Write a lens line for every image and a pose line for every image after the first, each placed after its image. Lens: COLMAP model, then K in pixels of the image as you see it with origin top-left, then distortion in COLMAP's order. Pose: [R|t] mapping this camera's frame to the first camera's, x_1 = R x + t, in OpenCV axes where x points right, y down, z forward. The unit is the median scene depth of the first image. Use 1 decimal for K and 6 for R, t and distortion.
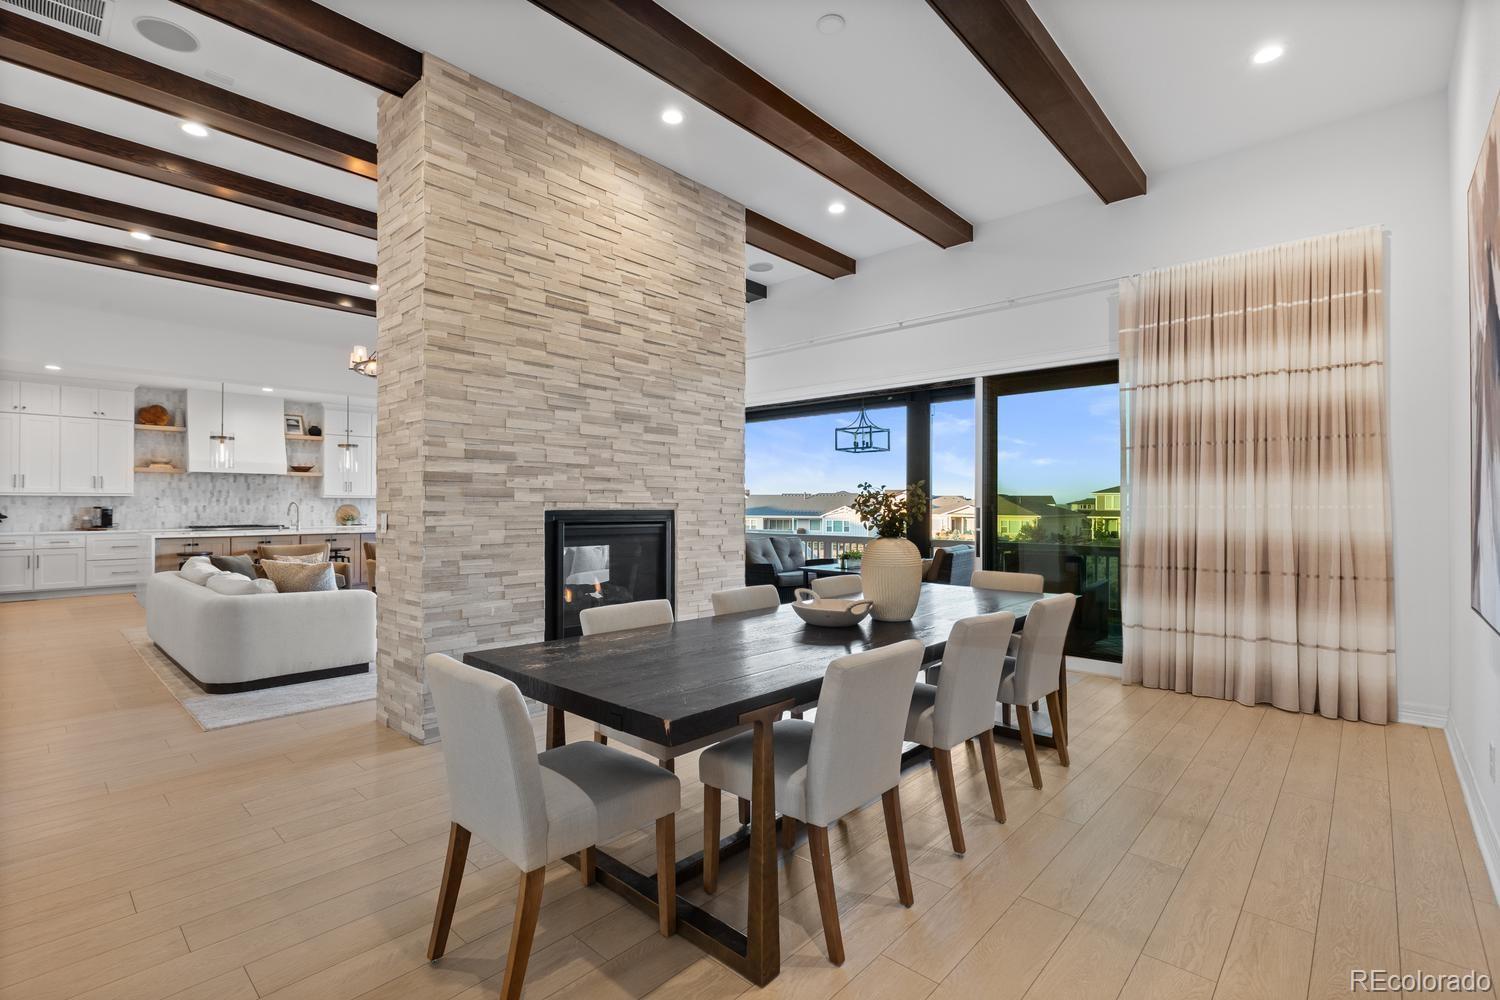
lens RADIAL K [[678.8, 0, 752.3], [0, 678.8, 502.7], [0, 0, 1]] dist [0.000084, 0.000126]
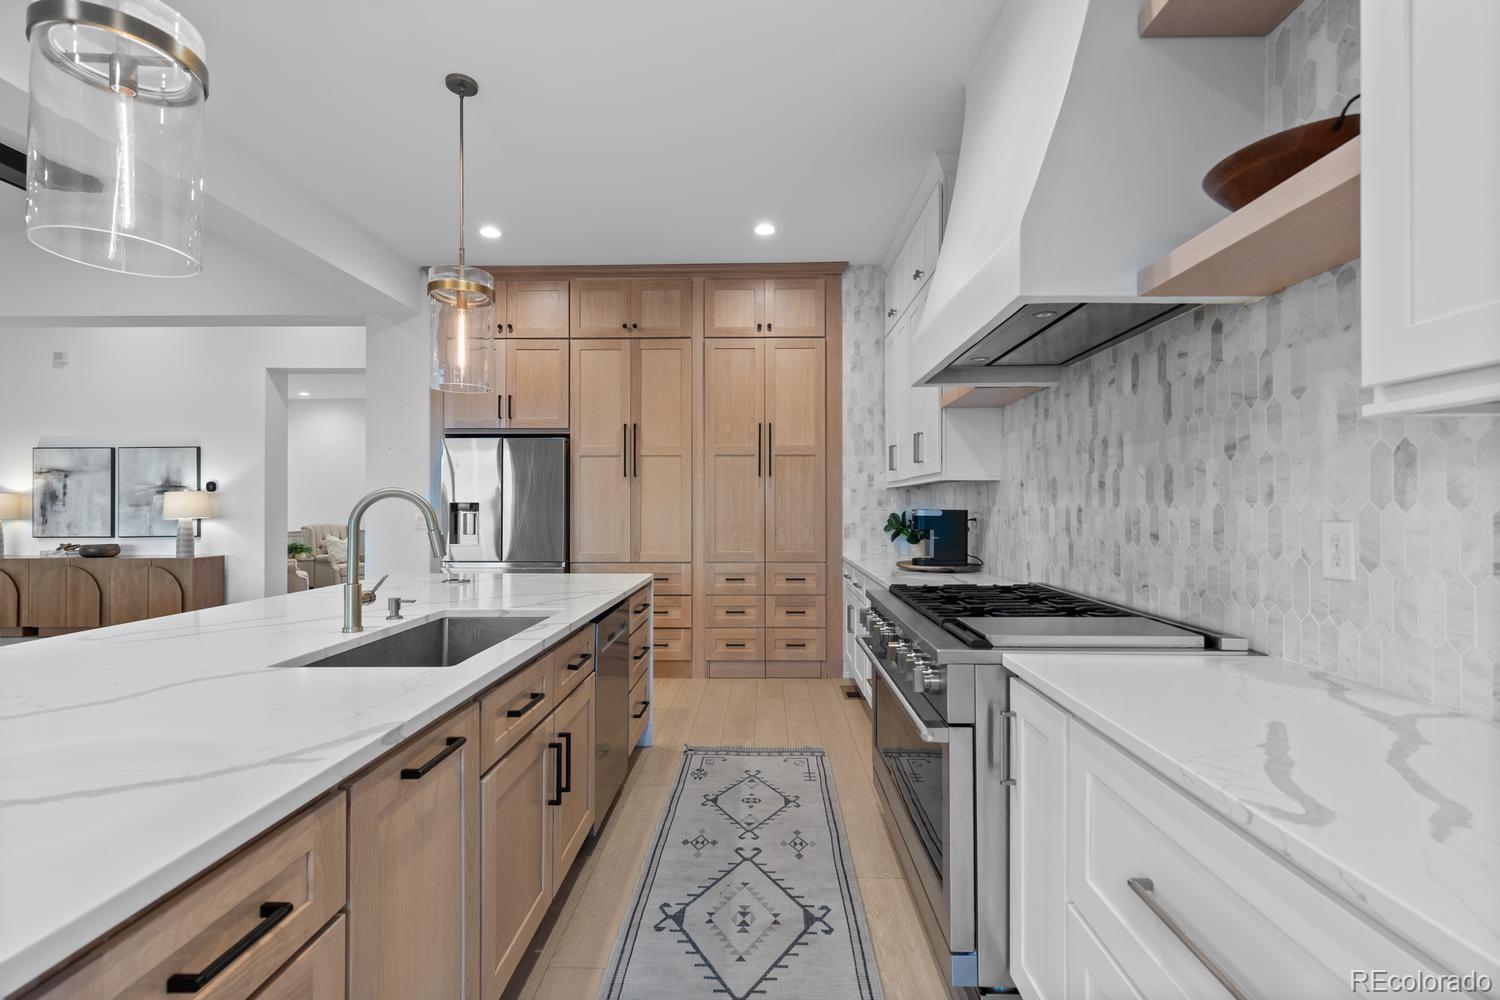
lens RADIAL K [[678.8, 0, 753.4], [0, 678.8, 500.2], [0, 0, 1]] dist [0.000084, 0.000126]
pose [[-0.751034, -0.004656, -0.660247, -1.321061], [0.003985, 0.999925, -0.011584, 0.009434], [0.660252, -0.011331, -0.750959, 2.595338]]
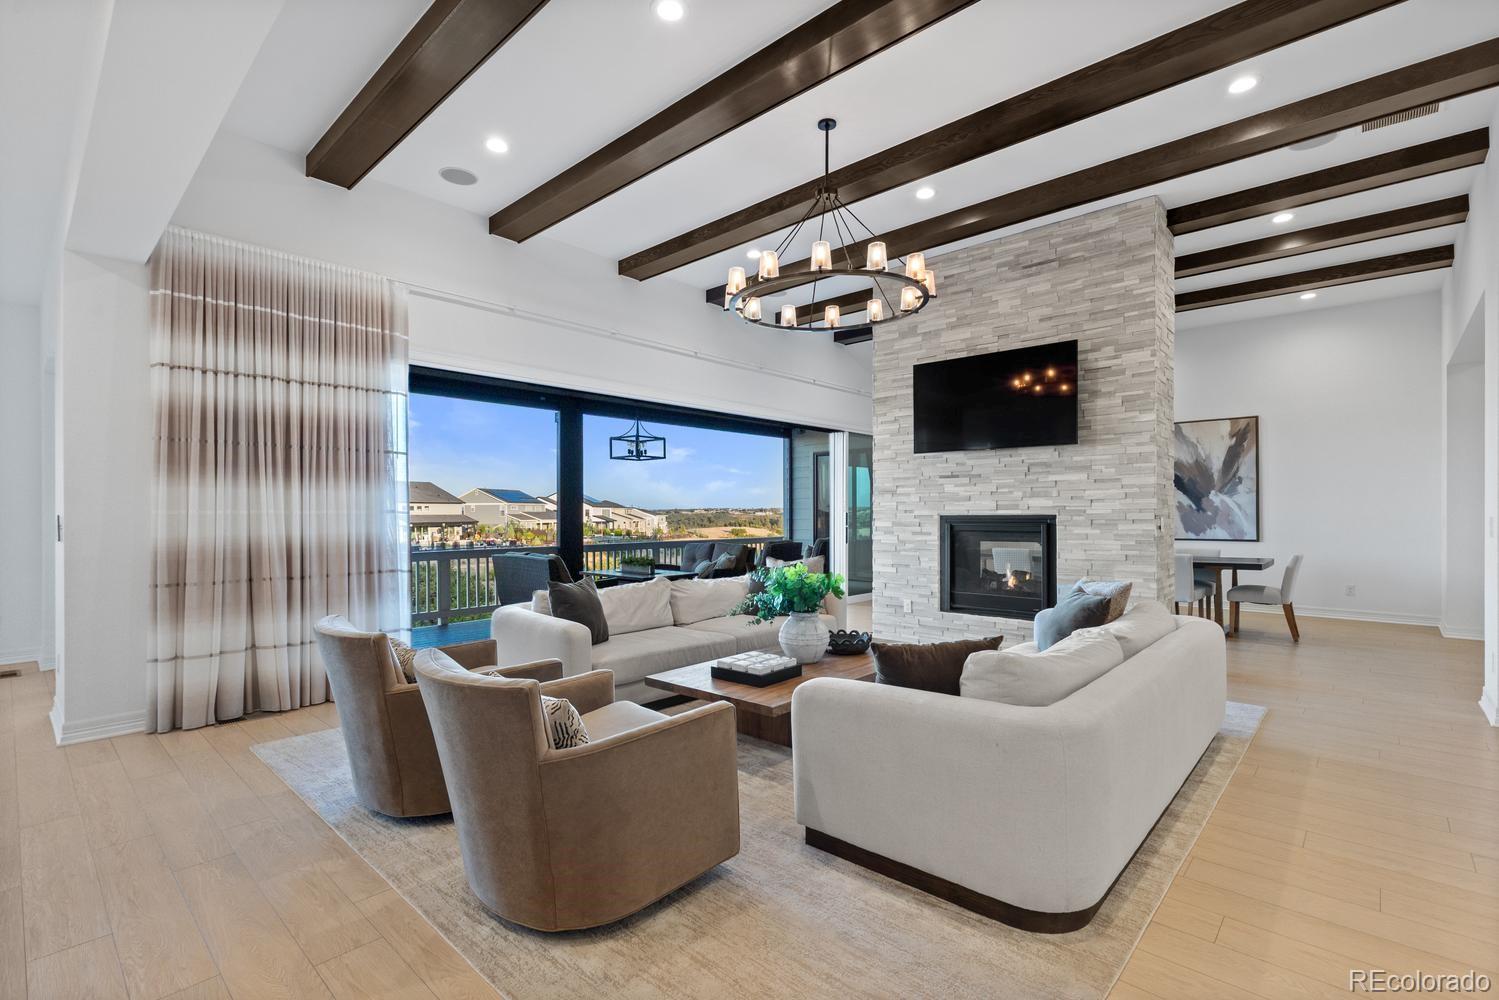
lens RADIAL K [[678.3, 0, 750.7], [0, 678.3, 513.3], [0, 0, 1]] dist [0.000084, 0.000126]
pose [[0.004411, -0.002817, 0.999986, -1.594213], [-0.001973, 0.999994, 0.002826, 0.005161], [-0.999988, -0.001985, 0.004405, 1.527624]]
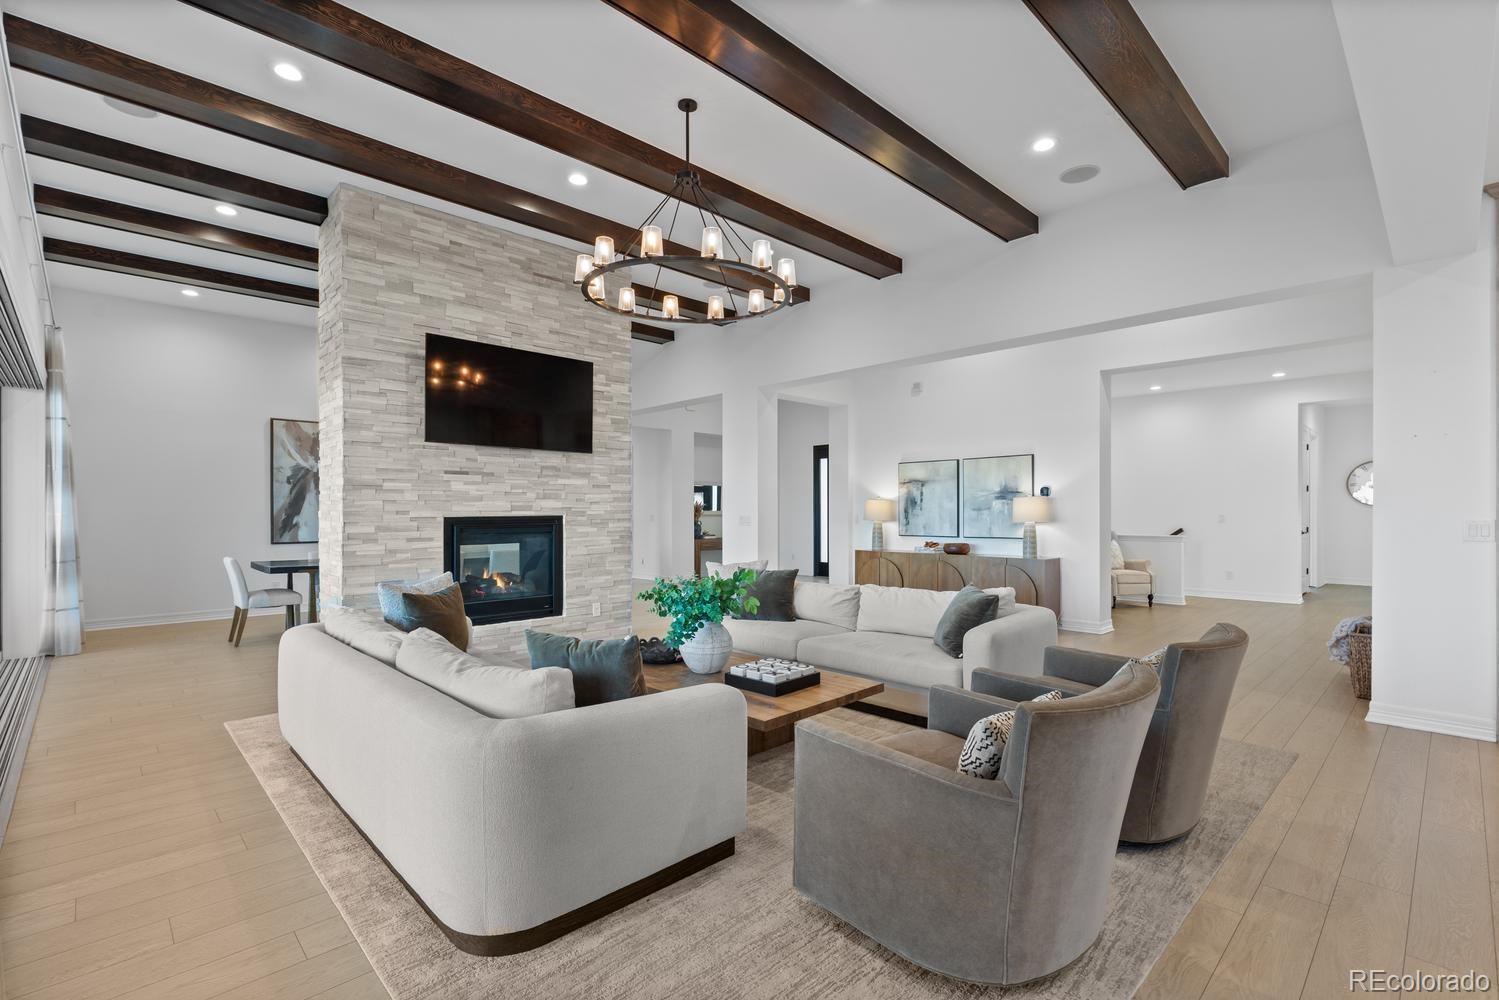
lens RADIAL K [[678.3, 0, 752.5], [0, 678.3, 514.5], [0, 0, 1]] dist [0.000084, 0.000126]
pose [[-0.998168, 0.002559, 0.060445, -0.820363], [0.002566, 0.999997, 0.000036, 0.008860], [-0.060445, 0.000191, -0.998172, 2.285784]]
